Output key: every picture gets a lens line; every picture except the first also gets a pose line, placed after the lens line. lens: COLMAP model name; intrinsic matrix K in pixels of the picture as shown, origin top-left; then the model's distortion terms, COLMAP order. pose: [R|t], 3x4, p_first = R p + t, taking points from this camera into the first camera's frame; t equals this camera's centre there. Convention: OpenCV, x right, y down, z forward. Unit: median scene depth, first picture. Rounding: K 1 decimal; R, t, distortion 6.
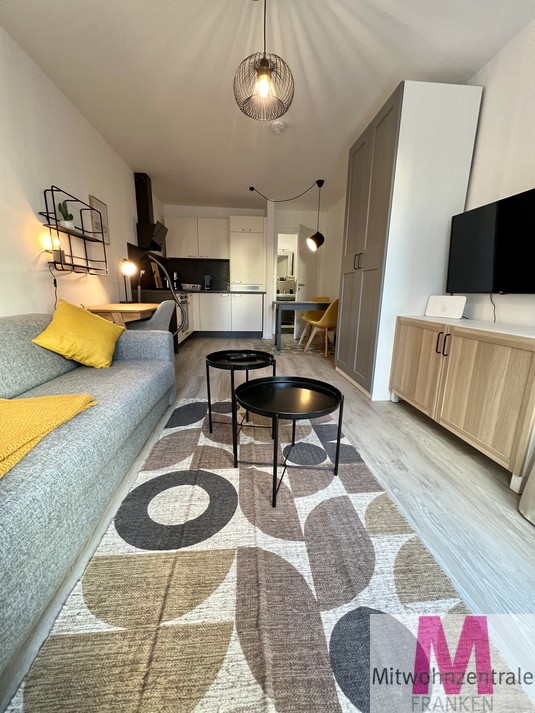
lens RADIAL K [[284.7, 0, 267.5], [0, 284.7, 356.5], [0, 0, 1]] dist [-0.001368, -0.000121]
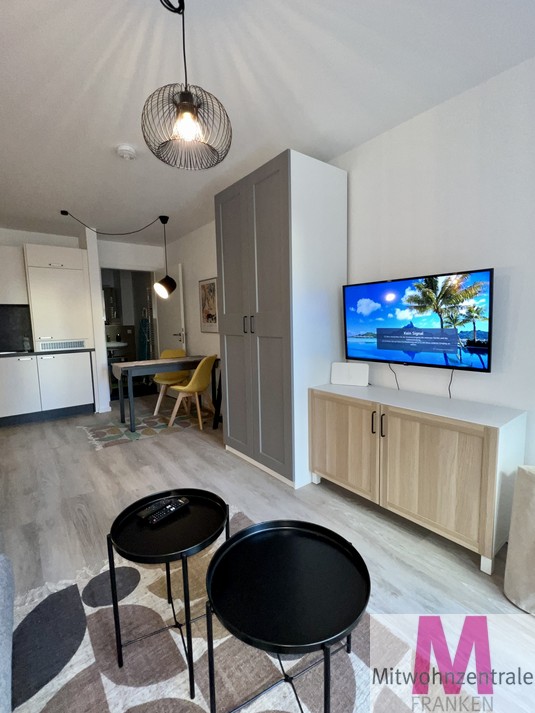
lens RADIAL K [[327.7, 0, 267.5], [0, 327.7, 356.5], [0, 0, 1]] dist [0.001075, 0.000541]
pose [[0.840340, -0.092651, 0.534083, -0.236721], [0.154568, 0.985335, -0.072269, -0.225583], [-0.519555, 0.143282, 0.842338, 0.220866]]
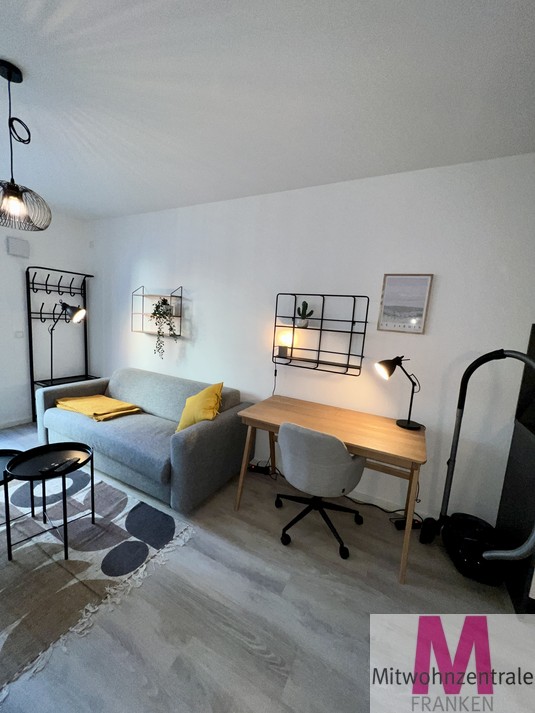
lens RADIAL K [[284.7, 0, 267.5], [0, 284.7, 356.5], [0, 0, 1]] dist [-0.001368, -0.000121]
pose [[-0.536438, 0.061889, -0.841667, 0.270963], [-0.266868, 0.933693, 0.238745, -0.664971], [0.800634, 0.352686, -0.484352, 1.713373]]
